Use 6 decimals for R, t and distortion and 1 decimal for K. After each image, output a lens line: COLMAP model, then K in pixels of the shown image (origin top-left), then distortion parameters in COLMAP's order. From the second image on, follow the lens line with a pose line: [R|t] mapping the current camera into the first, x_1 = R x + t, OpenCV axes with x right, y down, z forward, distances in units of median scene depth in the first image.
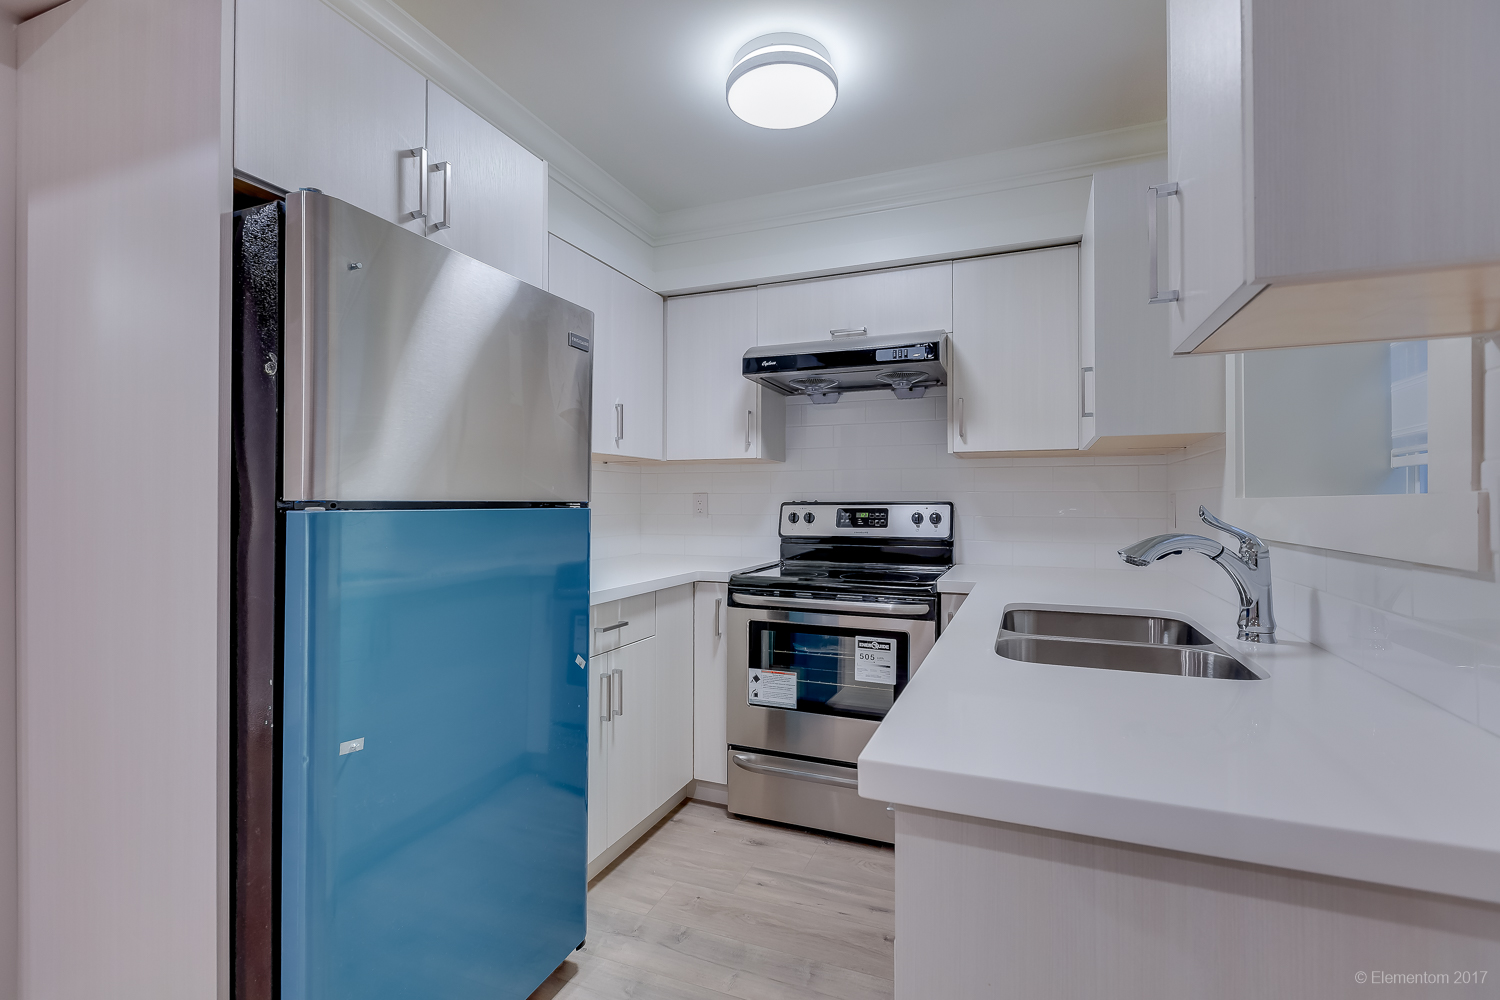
lens RADIAL K [[685.9, 0, 753.4], [0, 685.9, 500.1], [0, 0, 1]] dist [0.003292, -0.000095]
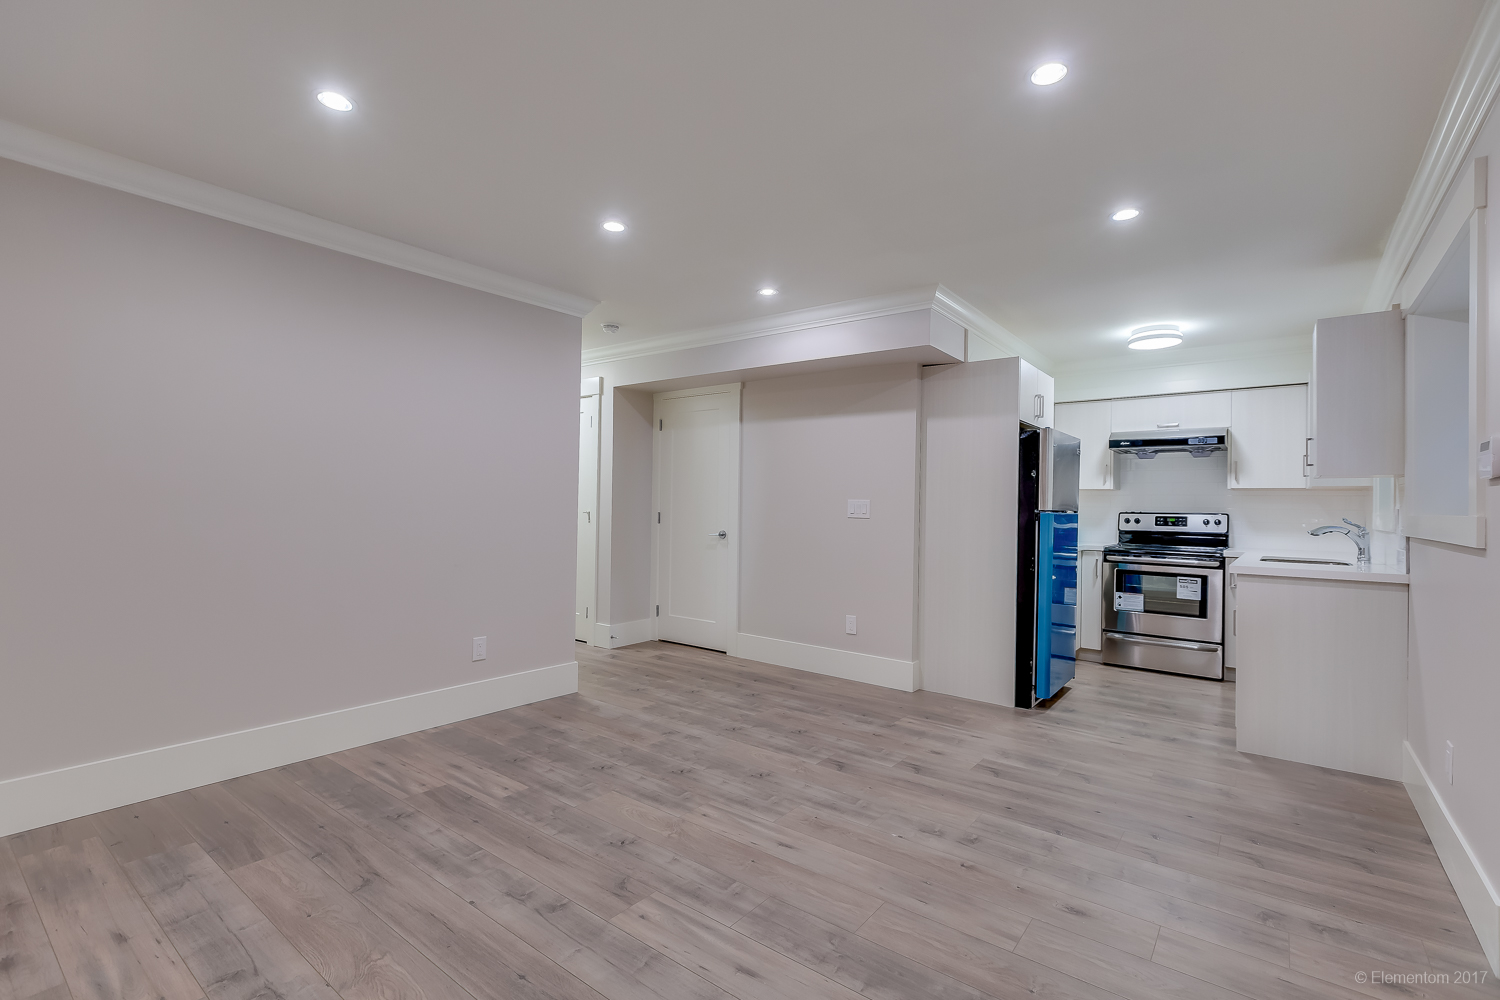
lens RADIAL K [[685.9, 0, 743.0], [0, 685.9, 496.5], [0, 0, 1]] dist [0.003292, -0.000095]
pose [[0.958444, 0.012565, -0.285005, -0.462247], [-0.016718, 0.999787, -0.012142, 0.000830], [0.284792, 0.016402, 0.958449, -1.218436]]
